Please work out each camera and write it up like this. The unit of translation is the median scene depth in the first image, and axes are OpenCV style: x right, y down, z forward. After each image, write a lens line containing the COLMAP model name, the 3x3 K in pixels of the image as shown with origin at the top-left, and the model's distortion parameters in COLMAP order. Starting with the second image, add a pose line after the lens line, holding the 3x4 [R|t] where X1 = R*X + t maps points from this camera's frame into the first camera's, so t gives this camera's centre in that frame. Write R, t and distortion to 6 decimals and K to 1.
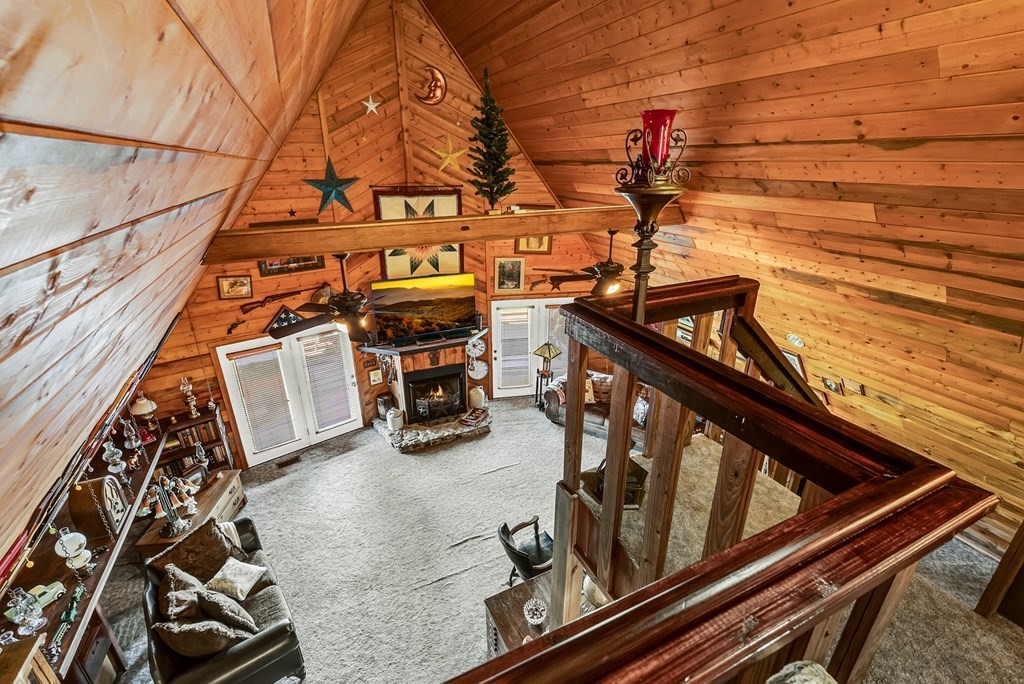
lens RADIAL K [[449.0, 0, 512.0], [0, 449.0, 342.0], [0, 0, 1]] dist [0.000246, 0.000437]
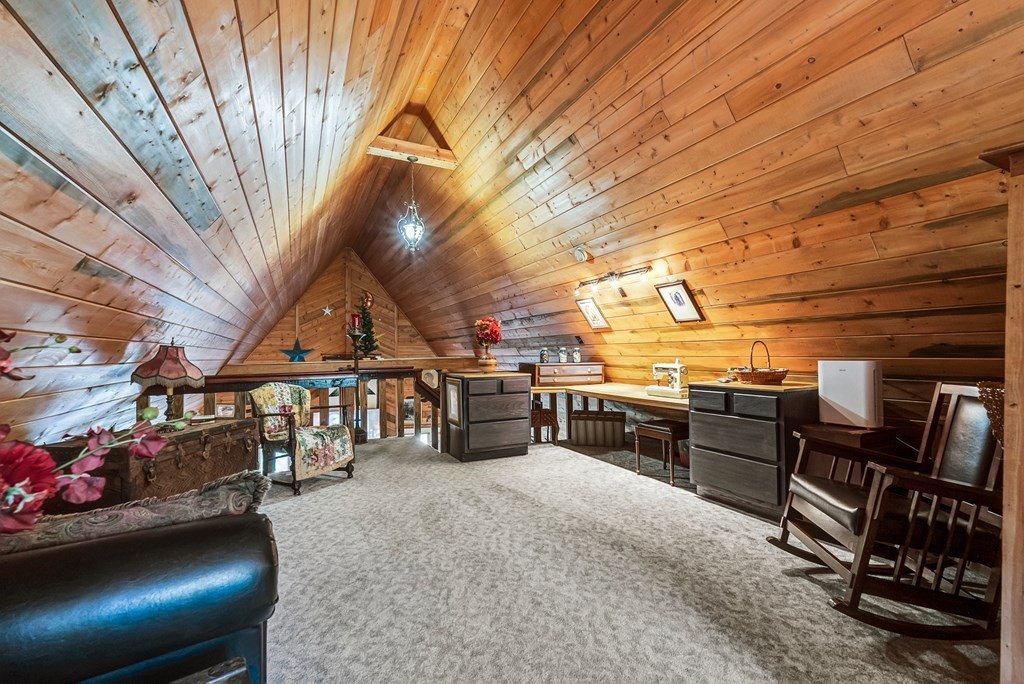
lens RADIAL K [[449.0, 0, 512.0], [0, 449.0, 342.0], [0, 0, 1]] dist [0.000246, 0.000437]
pose [[0.999766, -0.012999, 0.017276, 0.389628], [0.018755, 0.918979, -0.393860, 0.300338], [-0.010756, 0.394092, 0.919008, -0.593708]]
